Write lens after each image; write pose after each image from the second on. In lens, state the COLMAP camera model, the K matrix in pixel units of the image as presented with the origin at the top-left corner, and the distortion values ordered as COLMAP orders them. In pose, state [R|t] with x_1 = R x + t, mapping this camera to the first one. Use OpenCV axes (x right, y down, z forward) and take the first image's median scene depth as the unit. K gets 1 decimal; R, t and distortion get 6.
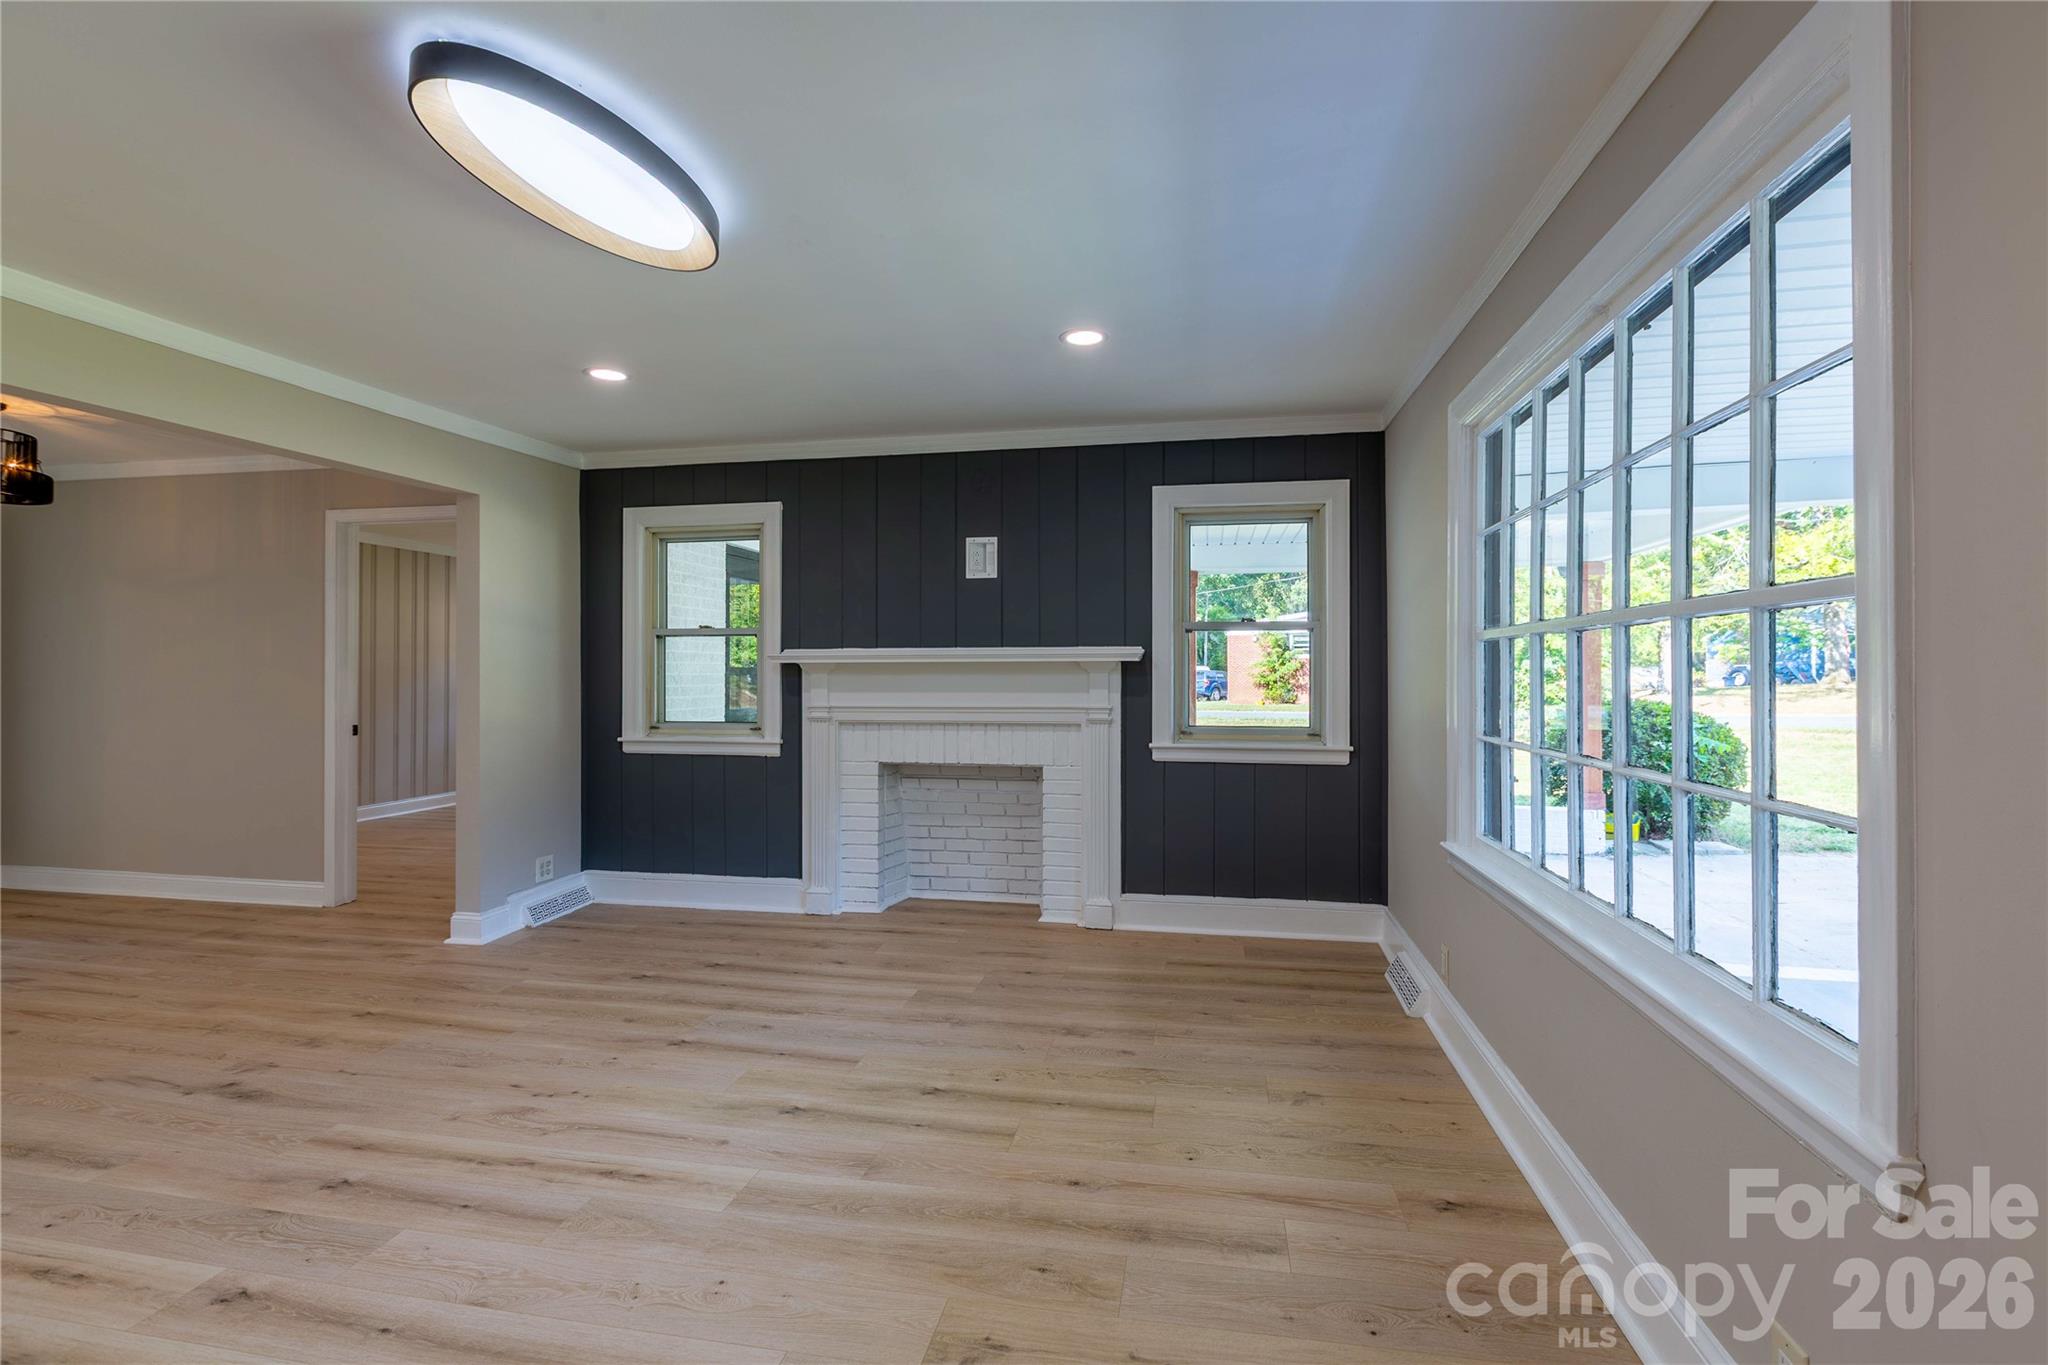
lens RADIAL K [[955.1, 0, 1017.2], [0, 955.1, 667.7], [0, 0, 1]] dist [0.000459, 0.001103]
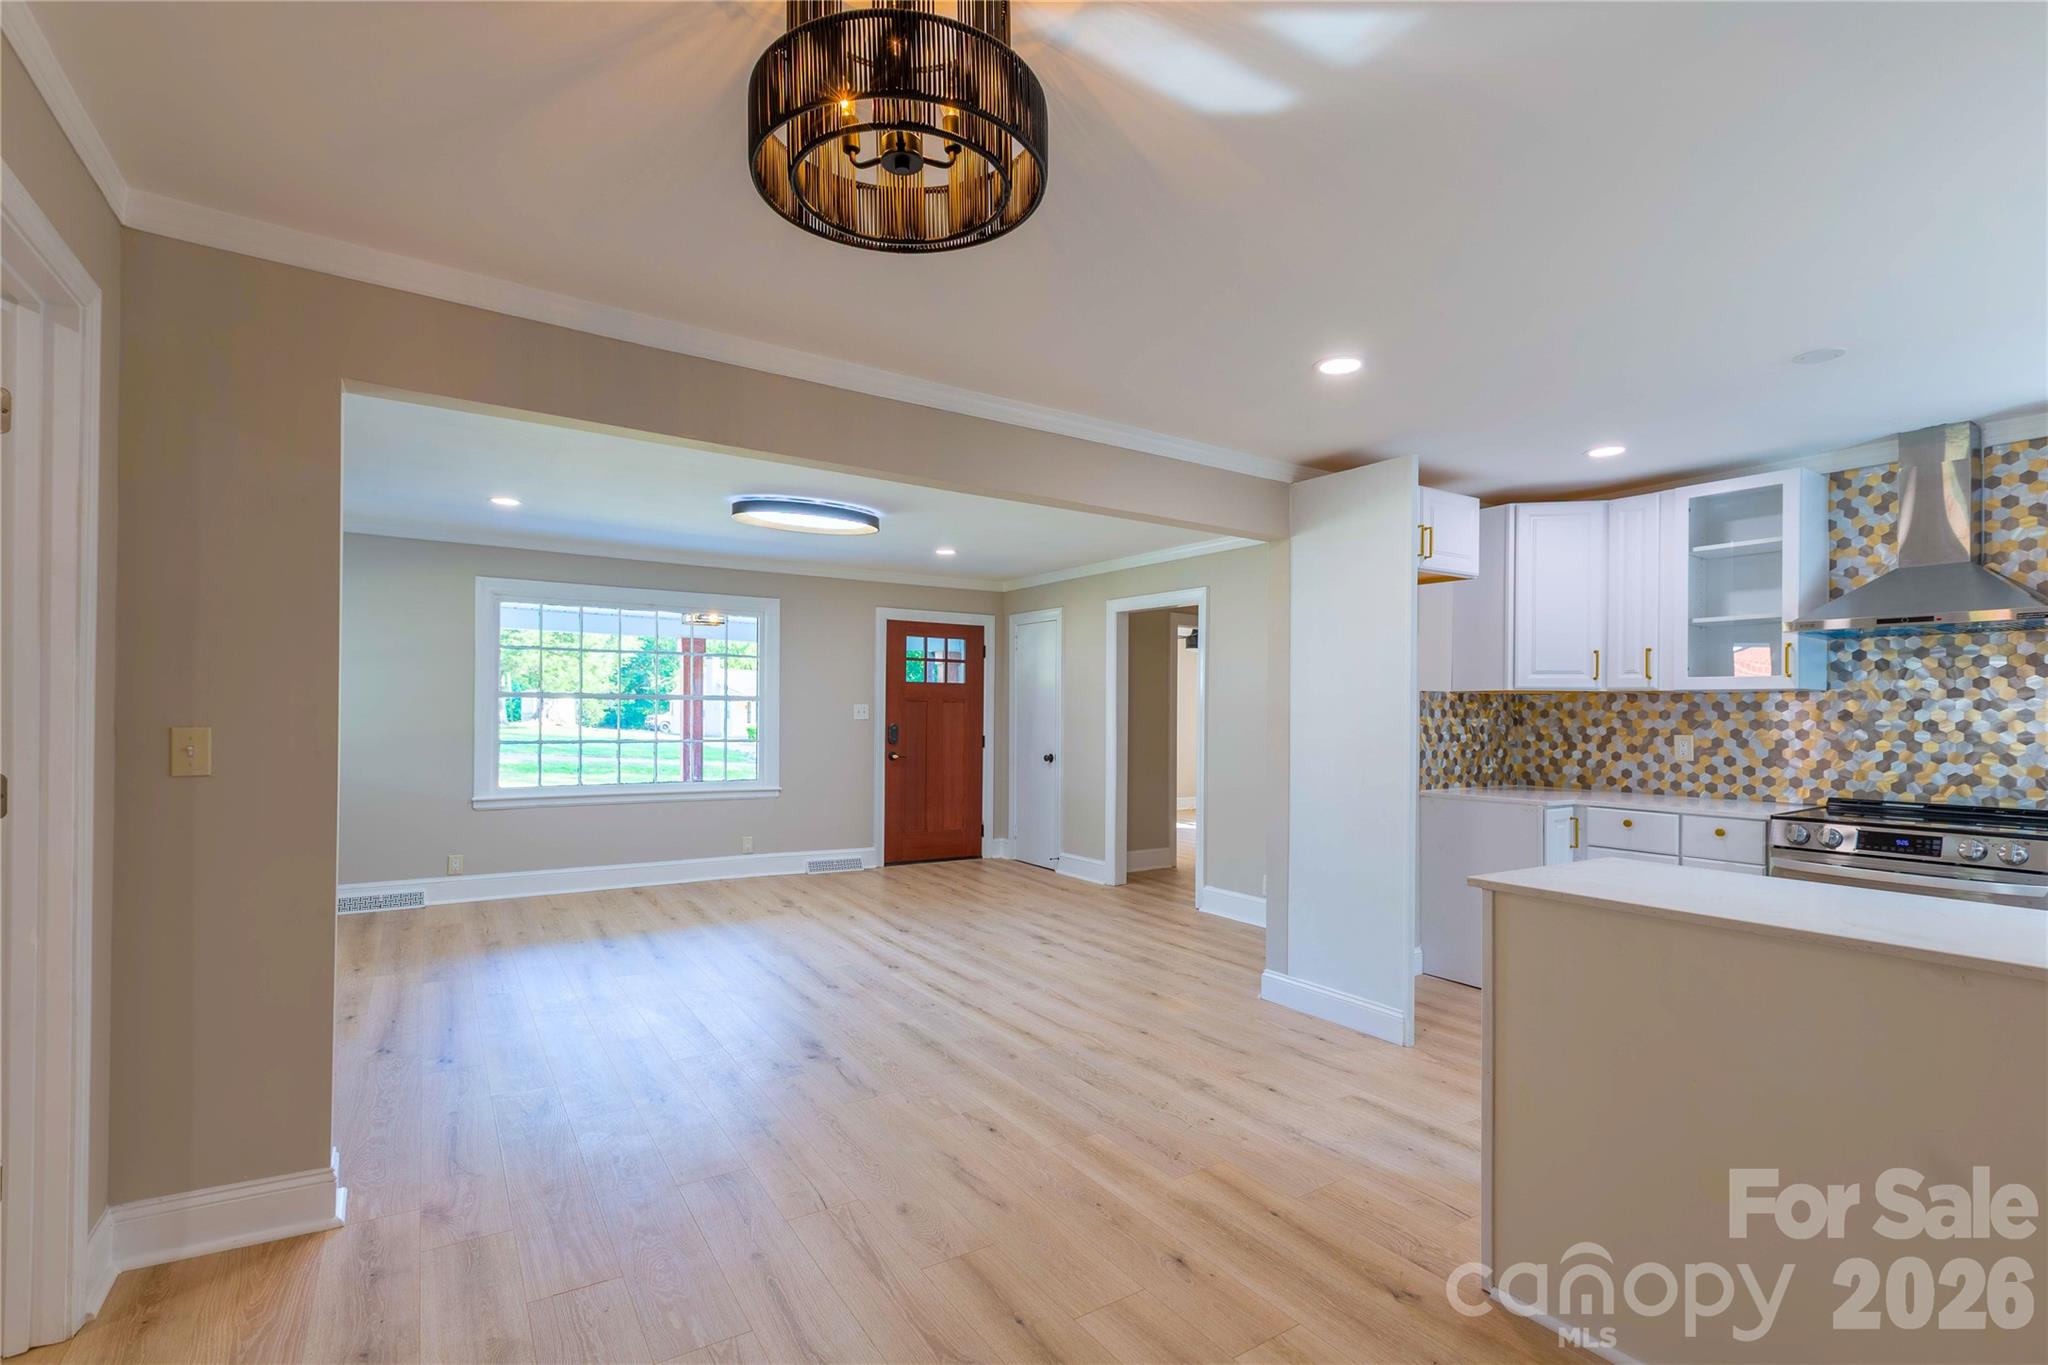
lens RADIAL K [[955.1, 0, 1025.8], [0, 955.1, 696.5], [0, 0, 1]] dist [0.000459, 0.001103]
pose [[-0.702960, 0.007913, 0.711185, -2.077412], [-0.006059, 0.999835, -0.017114, -0.004479], [-0.711204, -0.016339, -0.702796, 1.841575]]
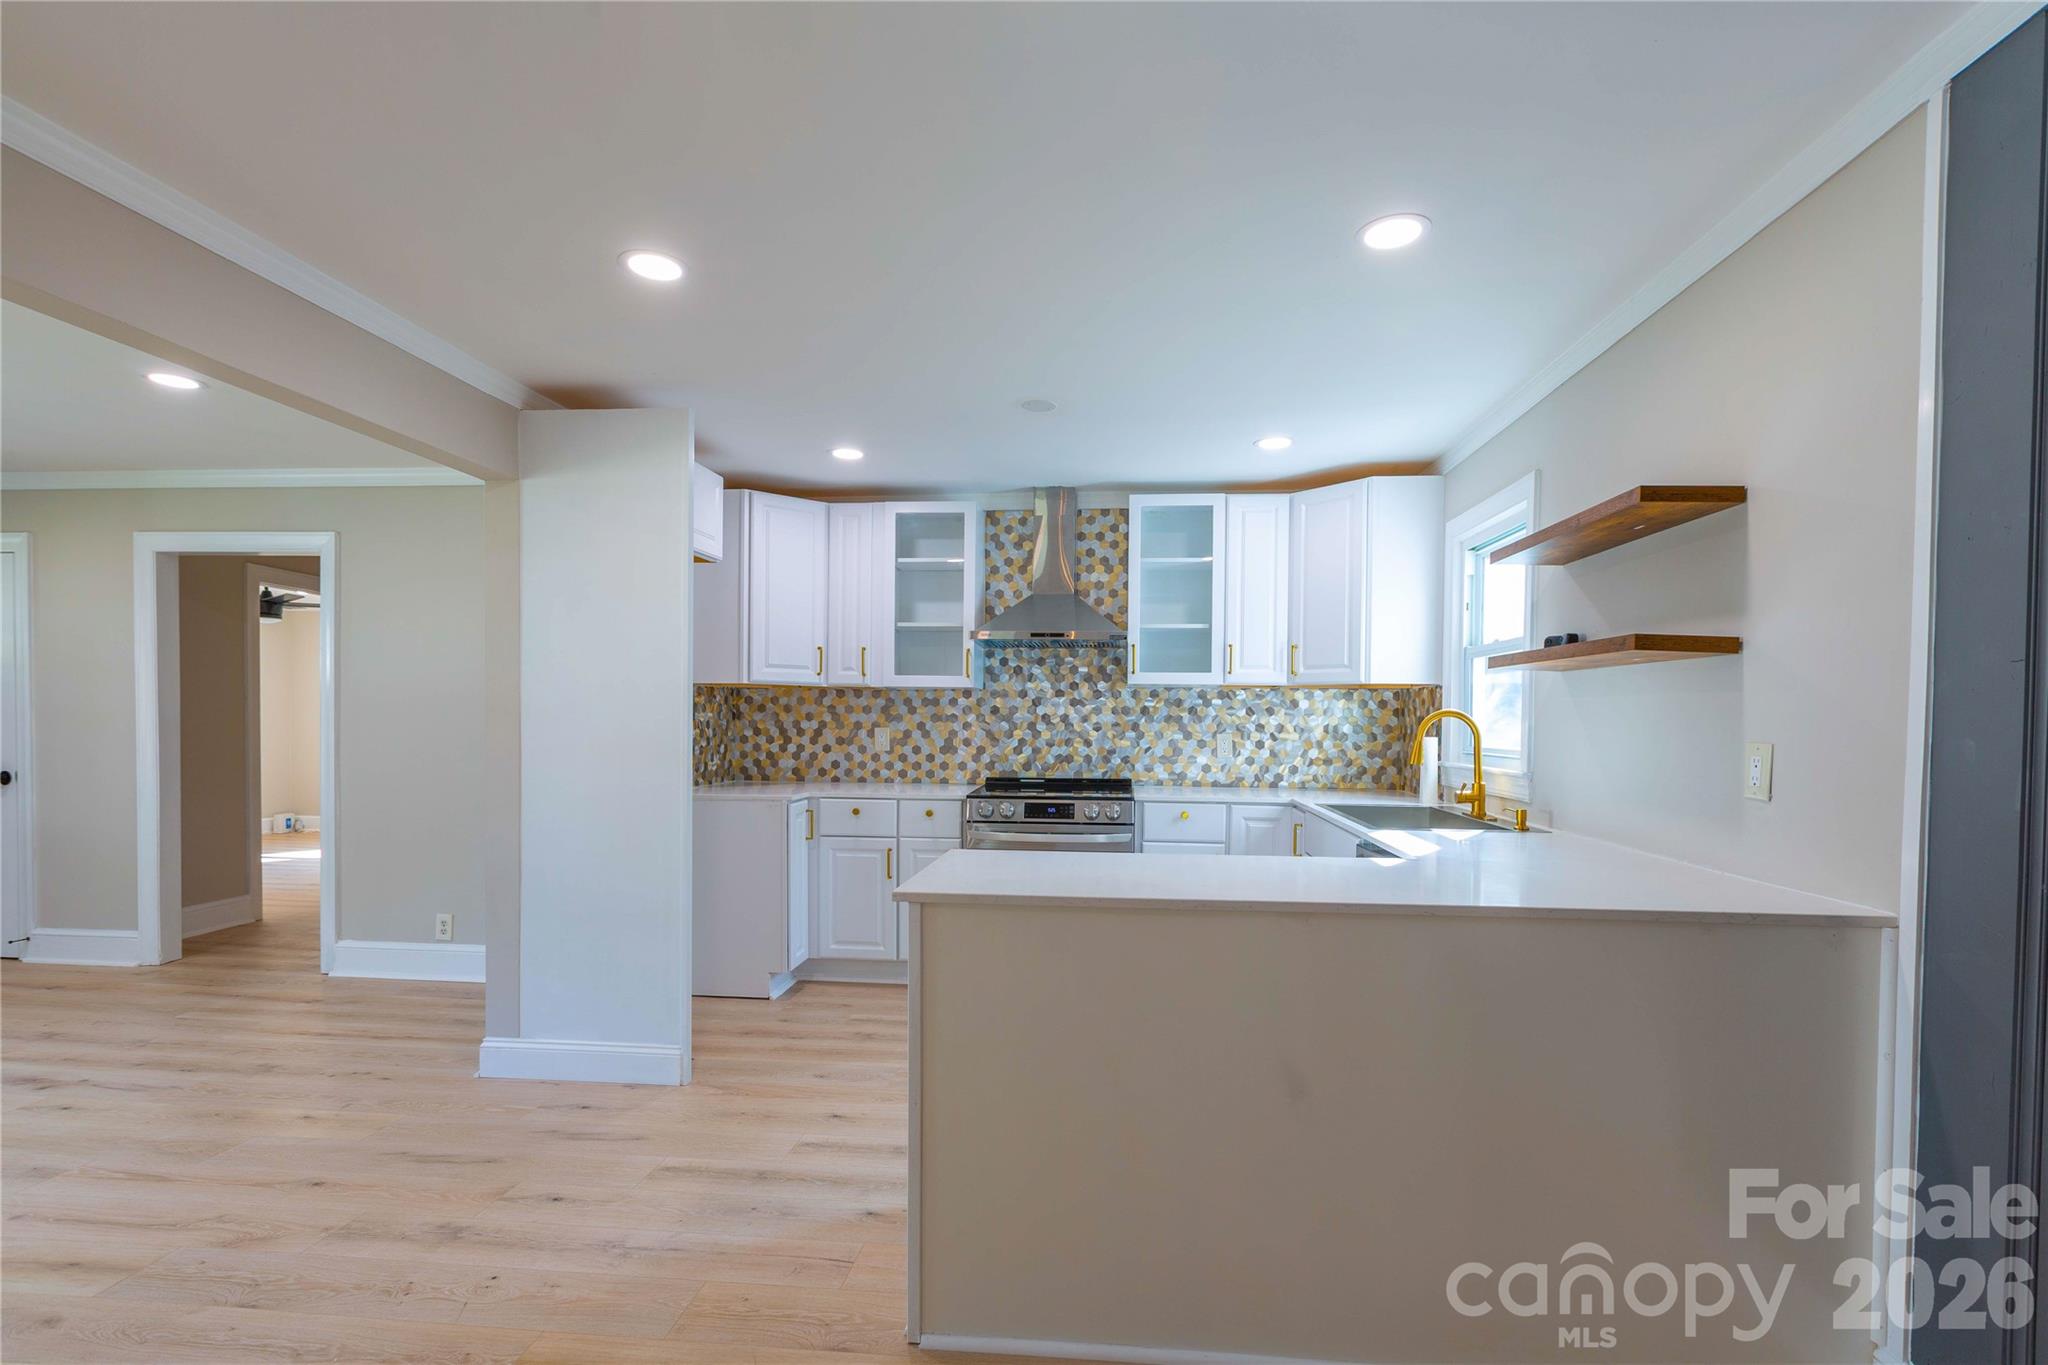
lens RADIAL K [[955.1, 0, 1029.2], [0, 955.1, 726.8], [0, 0, 1]] dist [0.000459, 0.001103]
pose [[-0.994395, -0.006435, -0.105537, -1.781269], [-0.007785, 0.999893, 0.012387, 0.000739], [0.105446, 0.013139, -0.994338, 1.717962]]
